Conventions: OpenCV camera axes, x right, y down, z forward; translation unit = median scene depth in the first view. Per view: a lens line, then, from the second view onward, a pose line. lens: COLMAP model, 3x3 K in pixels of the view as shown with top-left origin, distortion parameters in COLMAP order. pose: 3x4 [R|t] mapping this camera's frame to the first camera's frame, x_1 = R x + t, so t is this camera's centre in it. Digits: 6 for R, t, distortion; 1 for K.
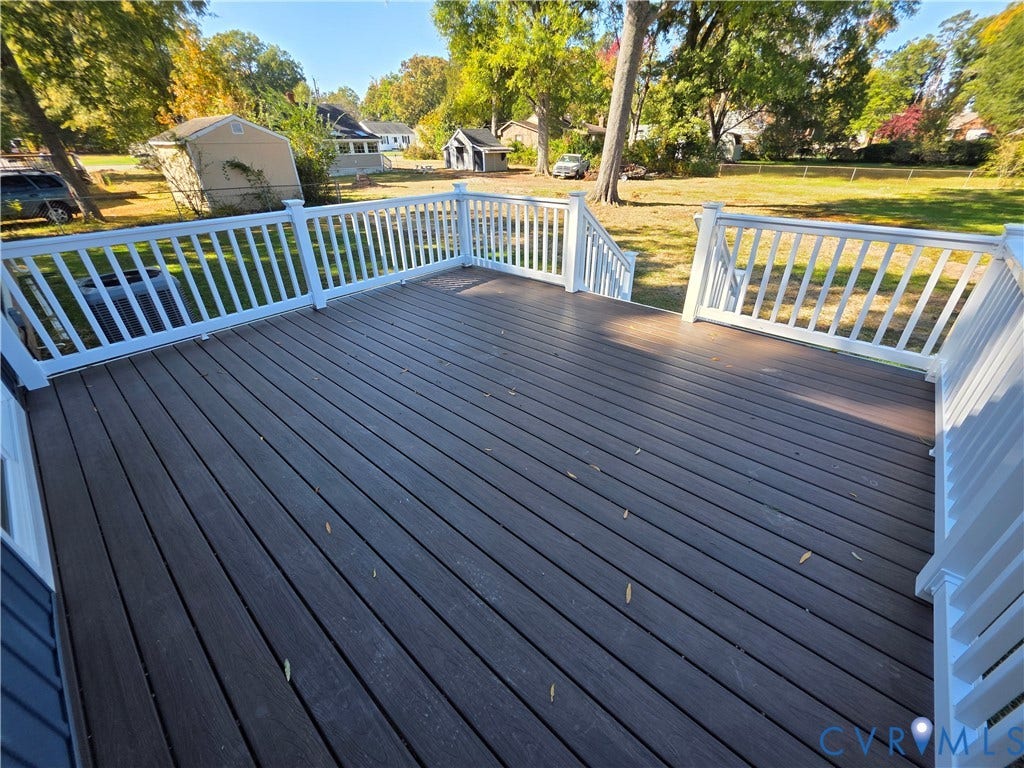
lens RADIAL K [[410.9, 0, 519.2], [0, 410.9, 380.7], [0, 0, 1]] dist [0.001959, 0.000205]
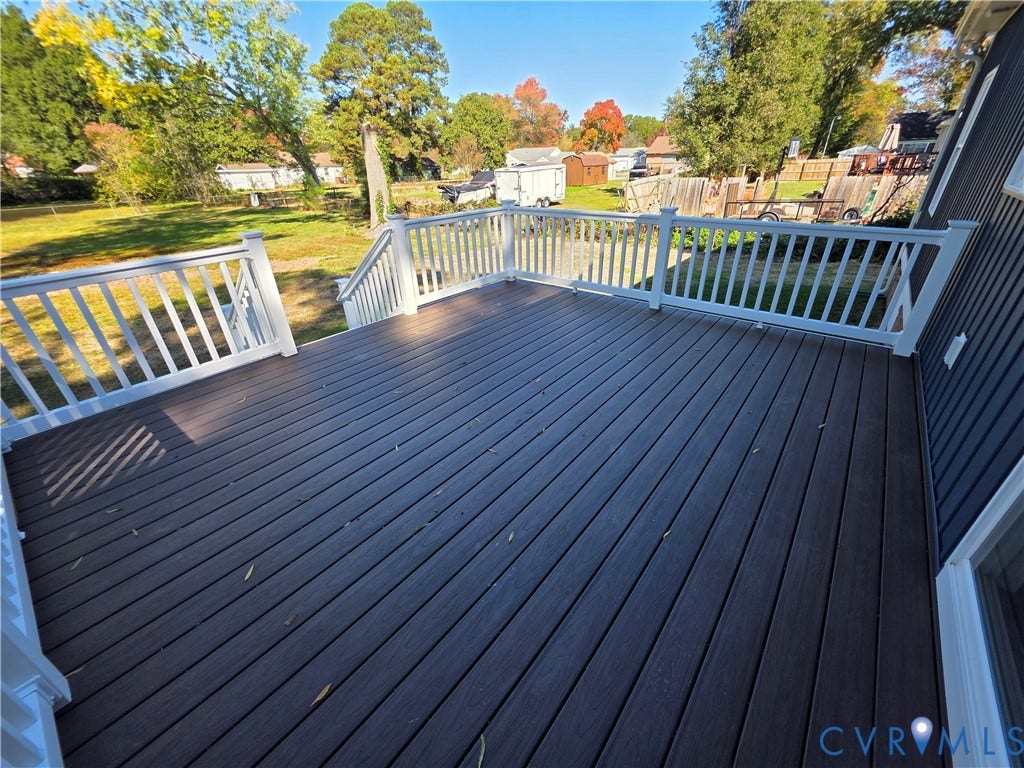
lens RADIAL K [[410.9, 0, 519.2], [0, 410.9, 380.7], [0, 0, 1]] dist [0.001959, 0.000205]
pose [[-0.040414, -0.460115, 0.886939, -0.831845], [0.529819, 0.742729, 0.409445, -0.371600], [-0.847147, 0.486465, 0.213761, 0.673450]]
